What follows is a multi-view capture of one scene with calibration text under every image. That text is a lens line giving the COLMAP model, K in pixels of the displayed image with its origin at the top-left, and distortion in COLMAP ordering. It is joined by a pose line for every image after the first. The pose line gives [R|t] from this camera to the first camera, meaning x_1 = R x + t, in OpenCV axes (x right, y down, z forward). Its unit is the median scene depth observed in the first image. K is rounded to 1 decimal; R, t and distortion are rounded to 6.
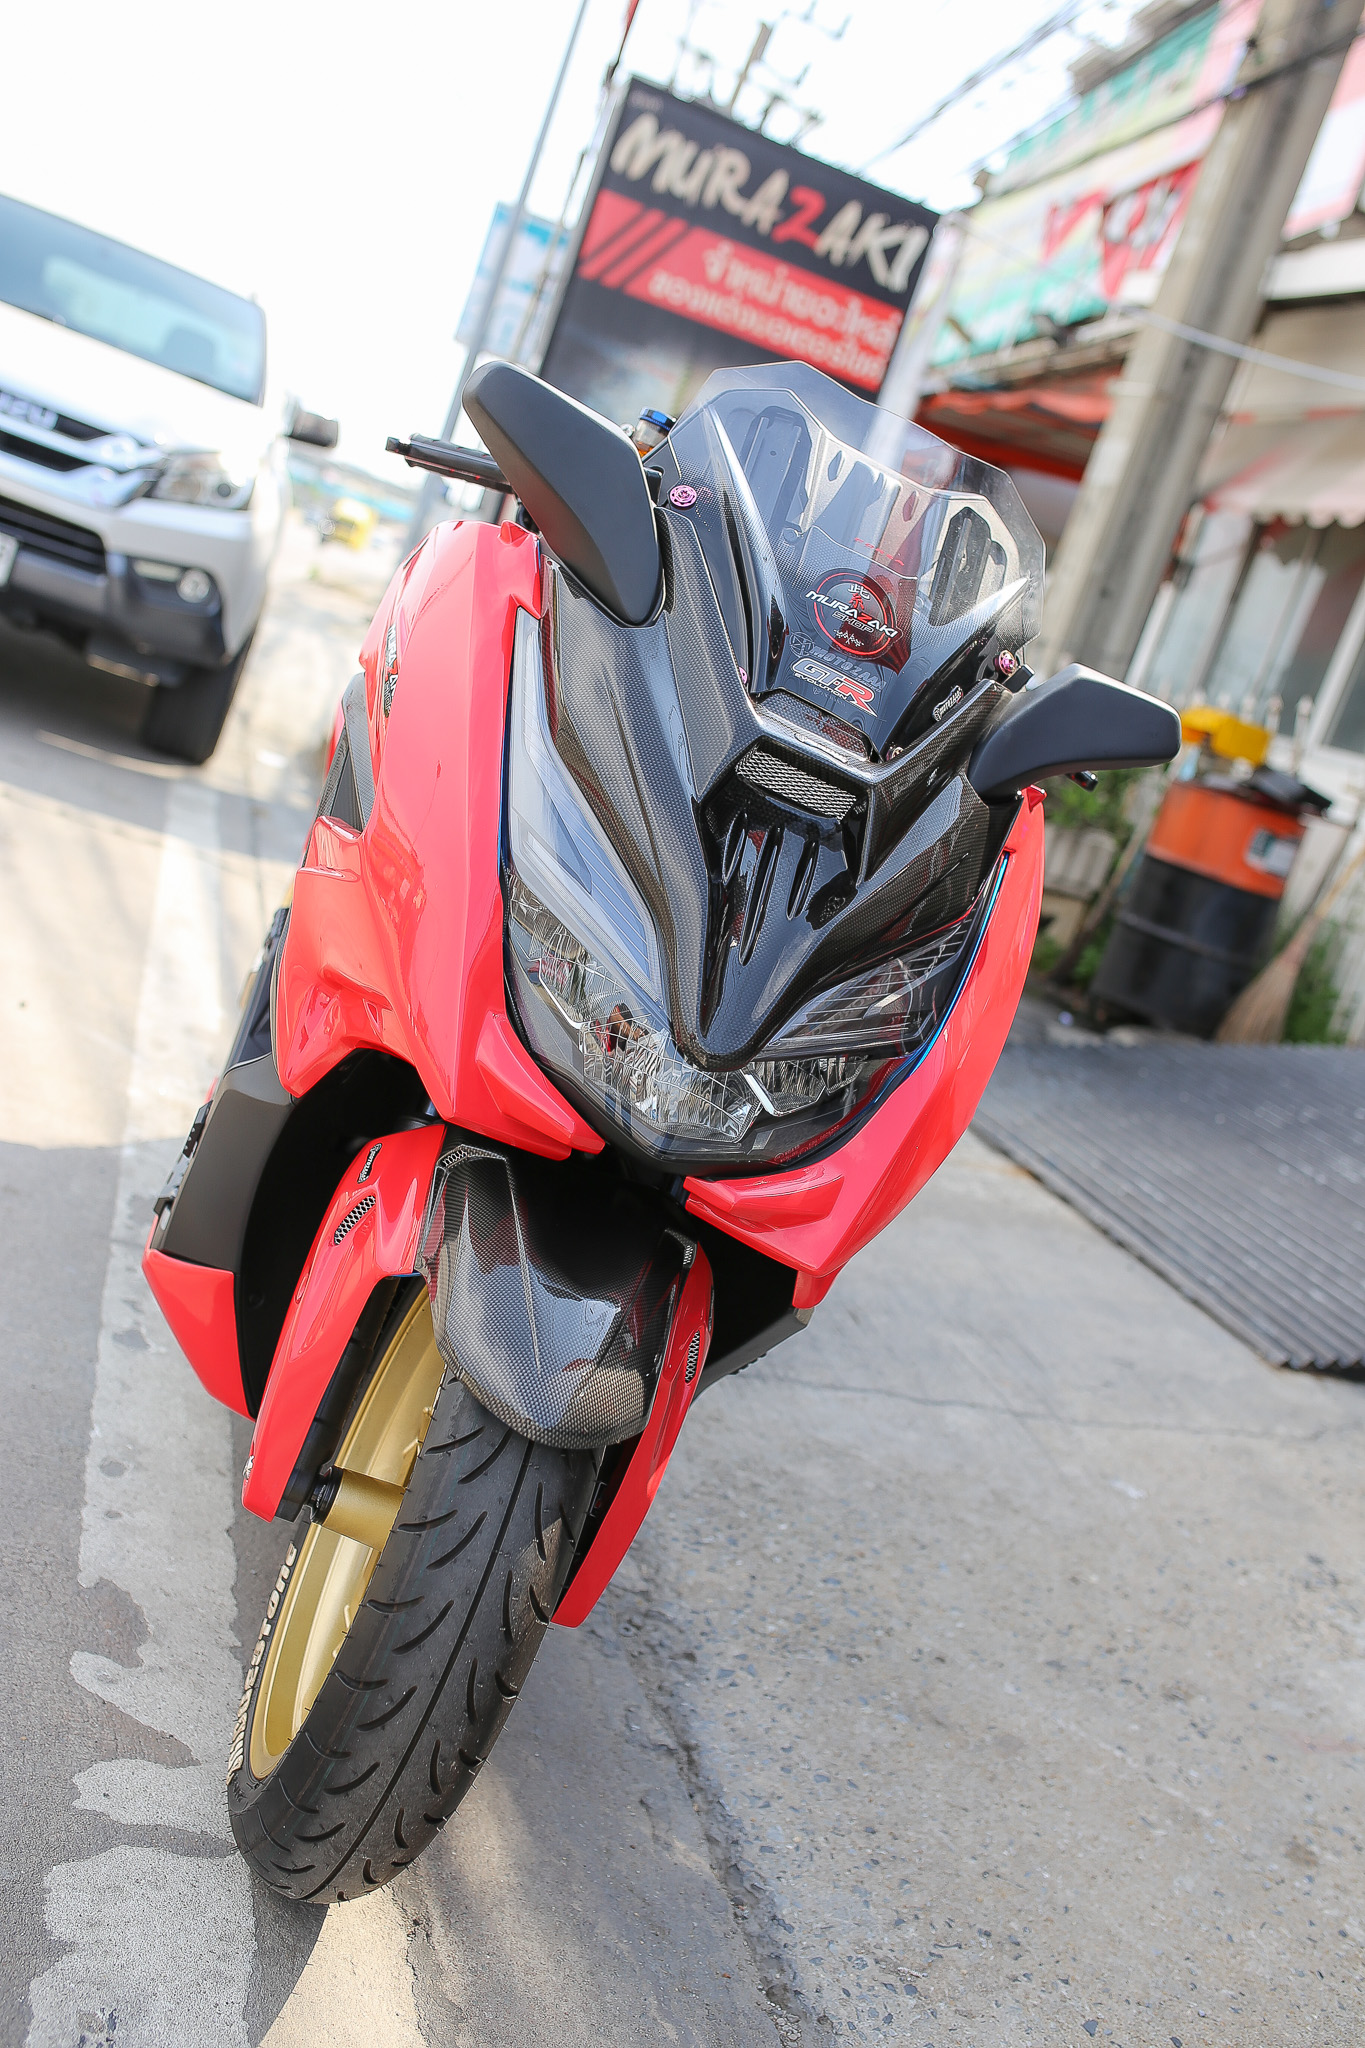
lens RADIAL K [[2069.9, 0, 682.5], [0, 2069.9, 1024.0], [0, 0, 1]] dist [-0.074092, 0.136176]
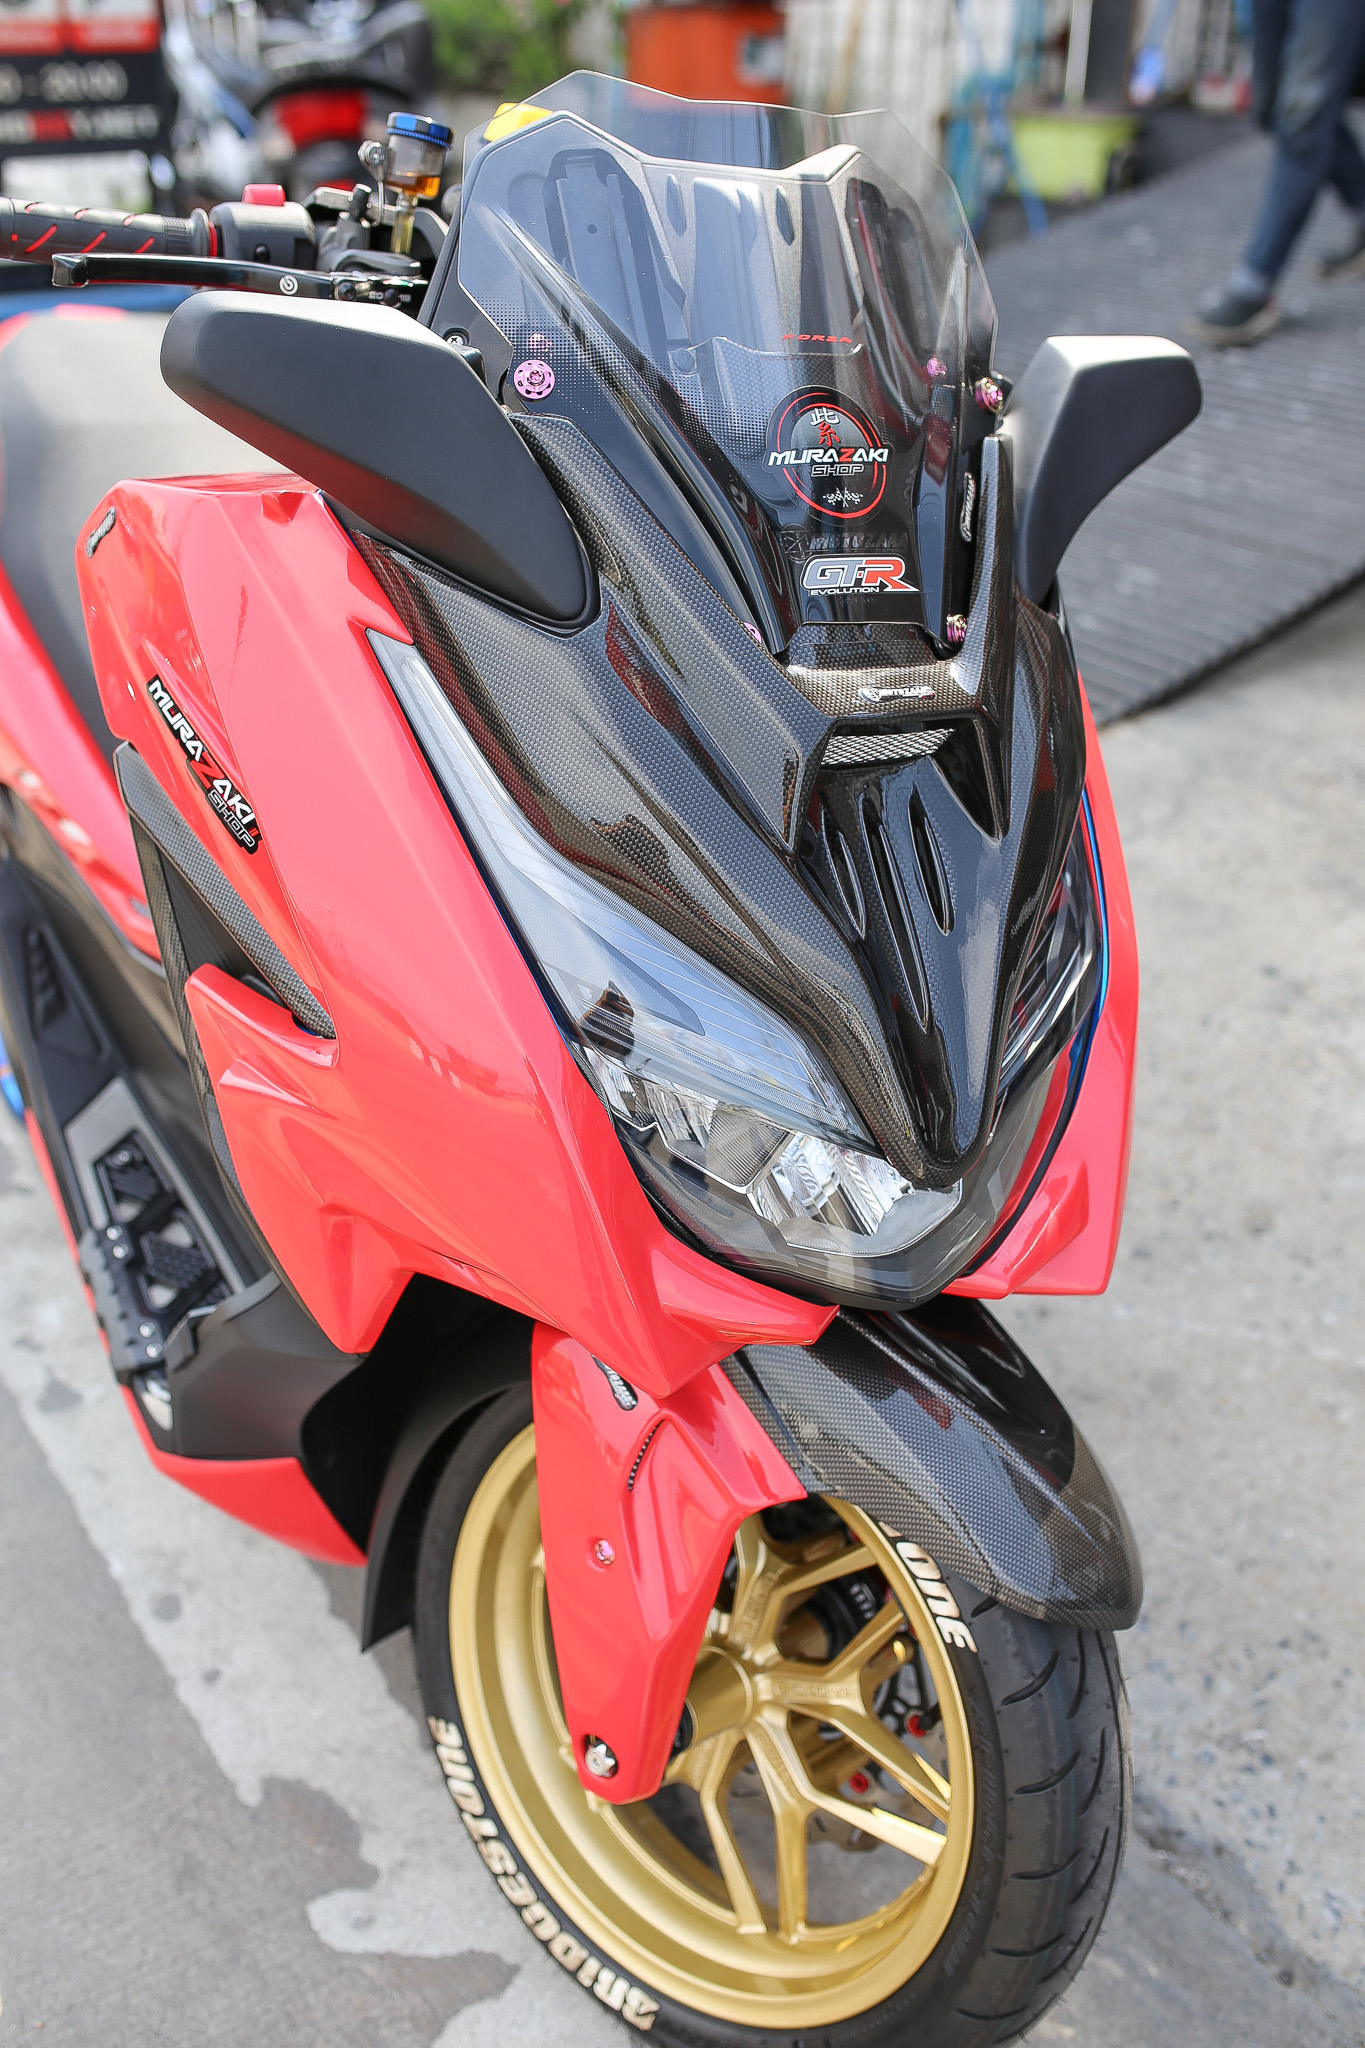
lens RADIAL K [[2014.1, 0, 688.8], [0, 2014.1, 1054.0], [0, 0, 1]] dist [-0.027851, 0.026237]
pose [[0.899784, -0.420014, 0.118228, -0.053394], [0.342727, 0.848006, 0.404258, -0.145395], [-0.270052, -0.323224, 0.906972, 0.157264]]
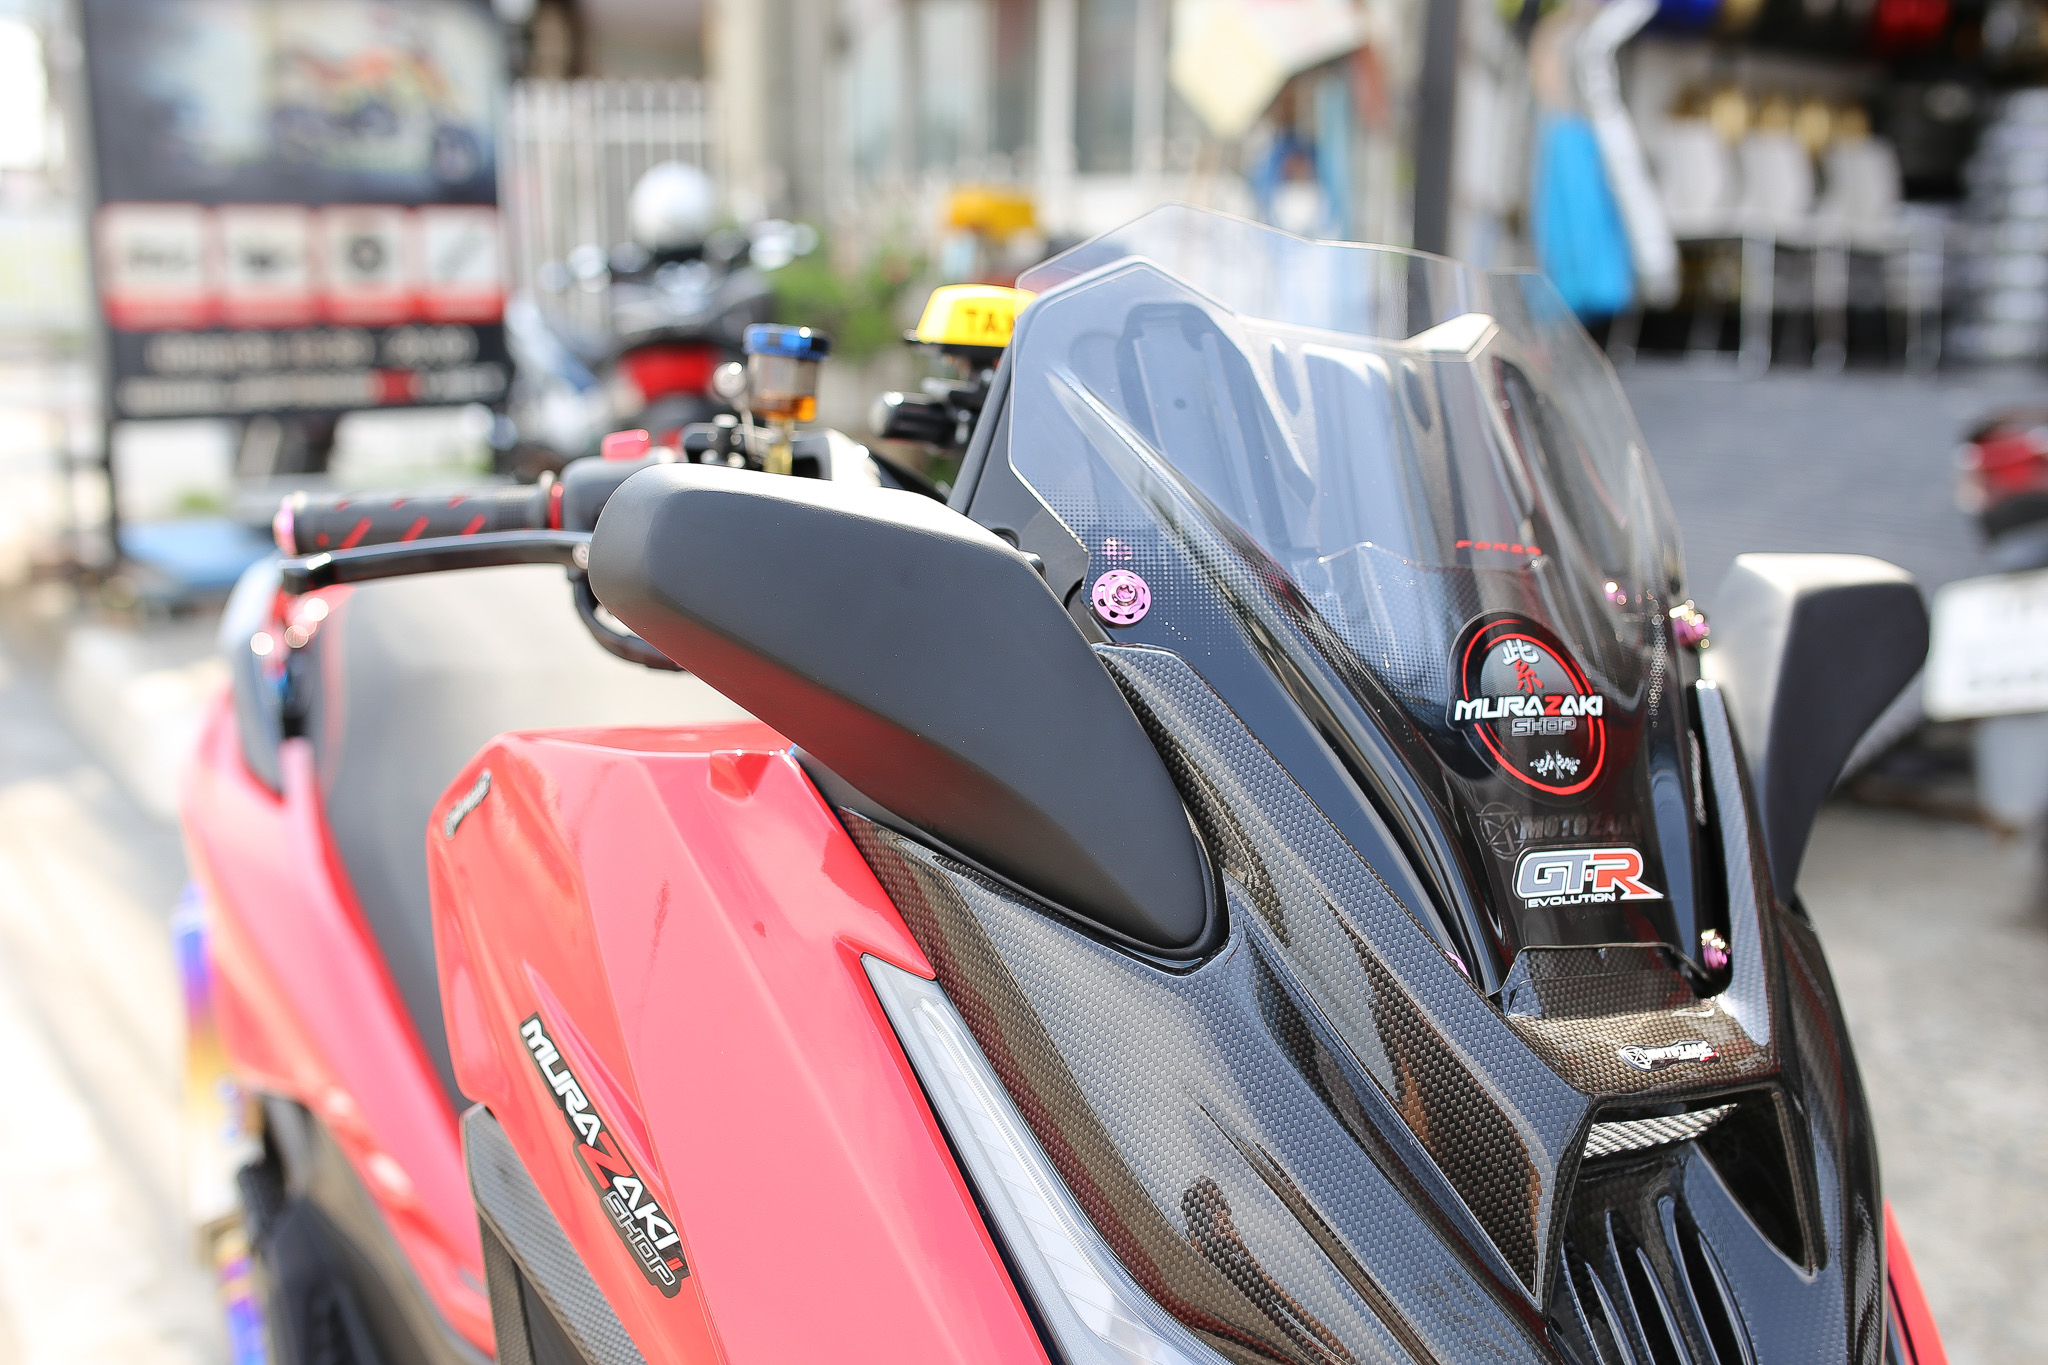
lens RADIAL K [[2014.1, 0, 986.9], [0, 2014.1, 705.5], [0, 0, 1]] dist [-0.027851, 0.026237]
pose [[0.900777, -0.363441, 0.237721, -0.061980], [0.335587, 0.929963, 0.150167, -0.142952], [-0.275649, -0.055490, 0.959655, 0.269471]]
